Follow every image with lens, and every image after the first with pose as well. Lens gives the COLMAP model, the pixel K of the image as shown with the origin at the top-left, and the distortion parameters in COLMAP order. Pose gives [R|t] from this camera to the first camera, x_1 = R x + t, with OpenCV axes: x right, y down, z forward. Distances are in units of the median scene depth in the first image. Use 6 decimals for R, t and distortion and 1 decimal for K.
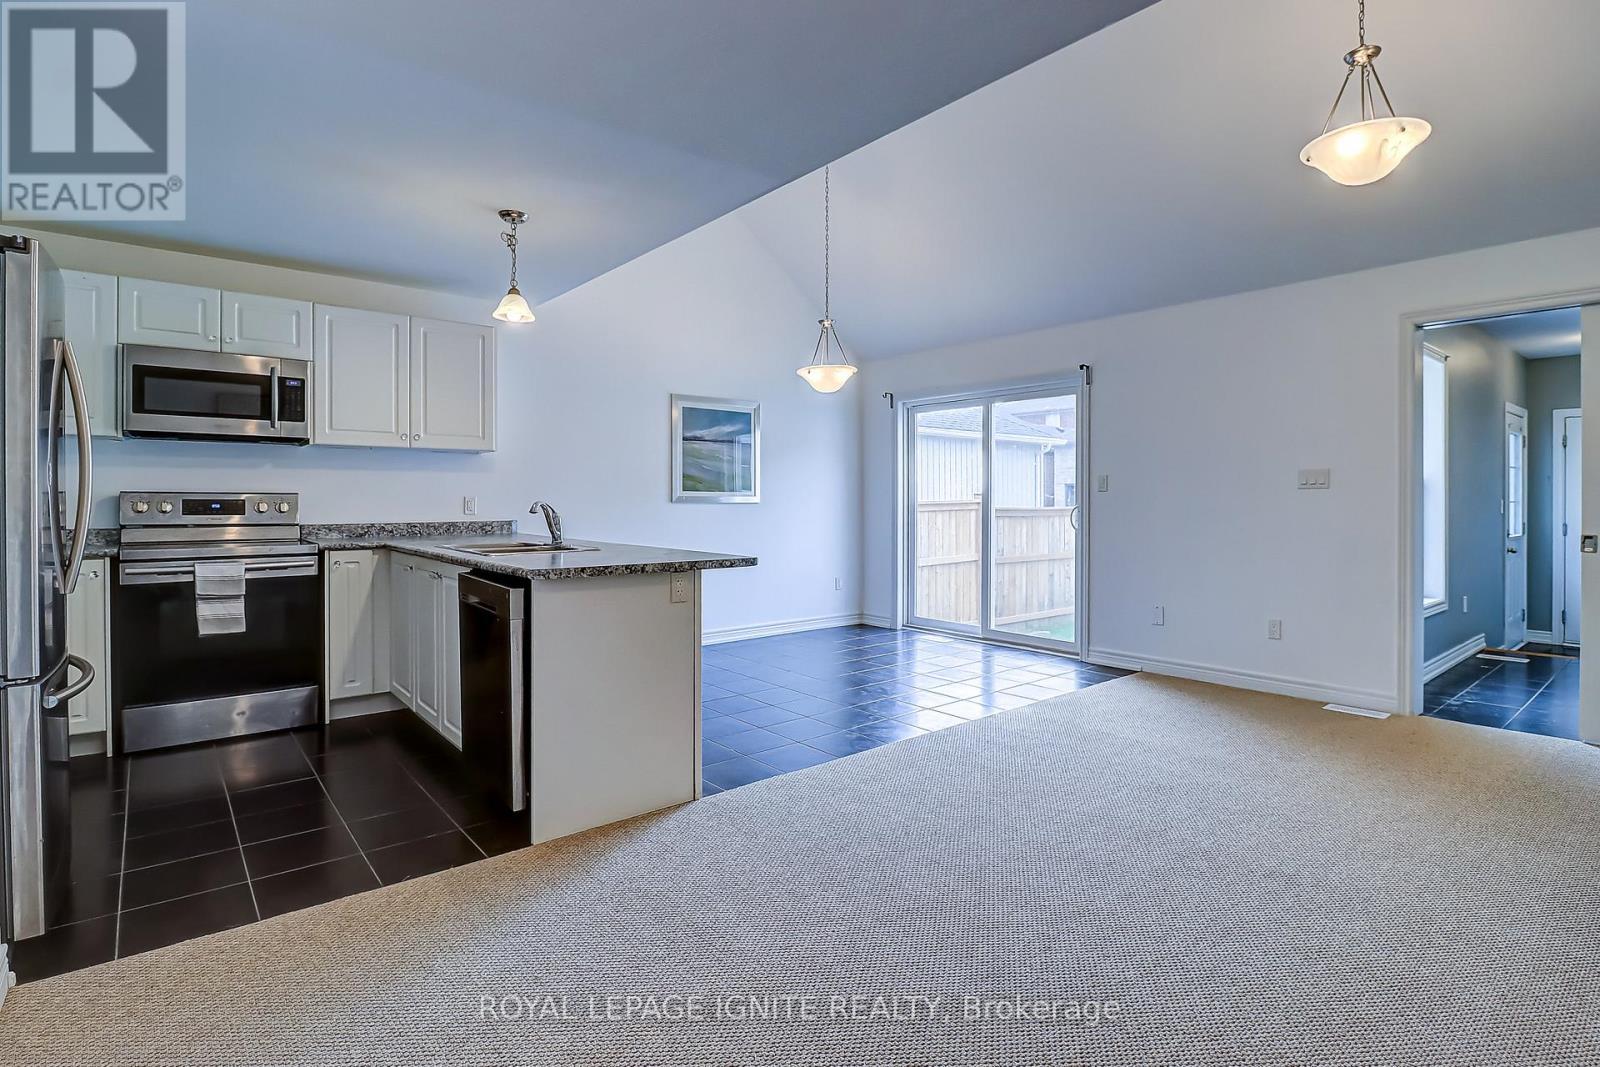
lens RADIAL K [[796.0, 0, 826.9], [0, 796.0, 506.0], [0, 0, 1]] dist [0.000060, -0.014519]
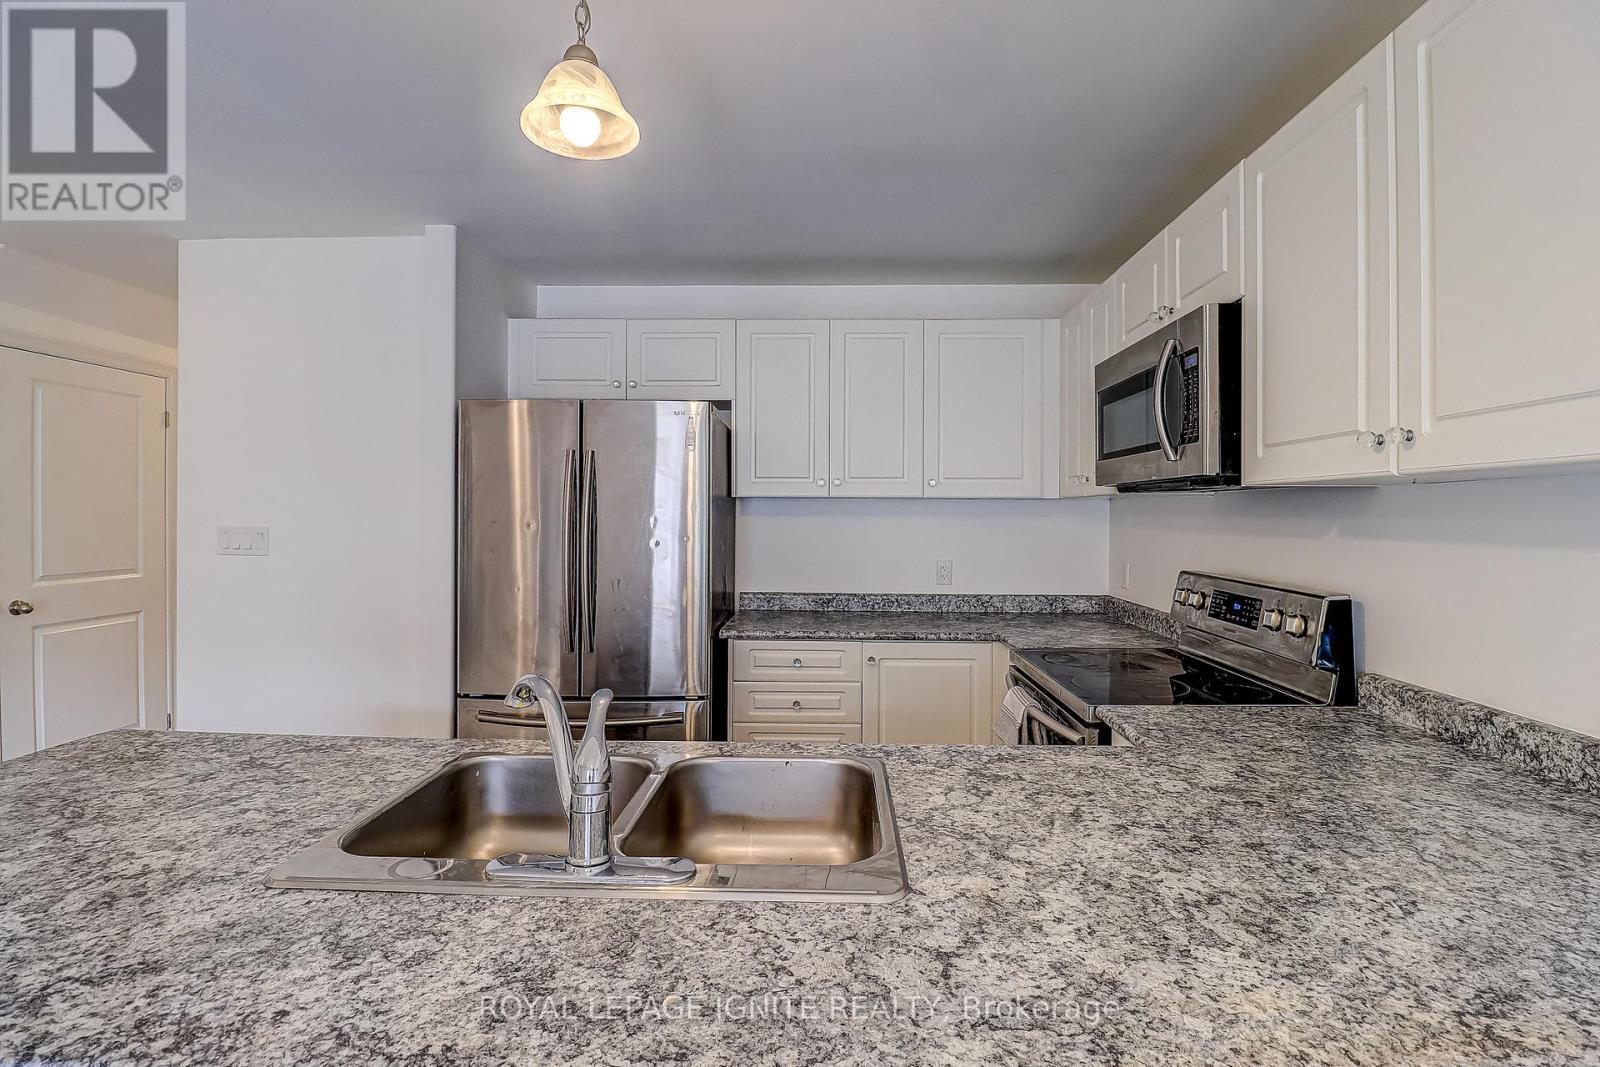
lens RADIAL K [[742.0, 0, 824.0], [0, 742.0, 515.9], [0, 0, 1]] dist [-0.027478, -0.000223]
pose [[-0.670733, -0.001375, -0.741698, -0.194045], [-0.011715, 0.999893, 0.008740, -0.062593], [0.741606, 0.014551, -0.670677, 1.100710]]
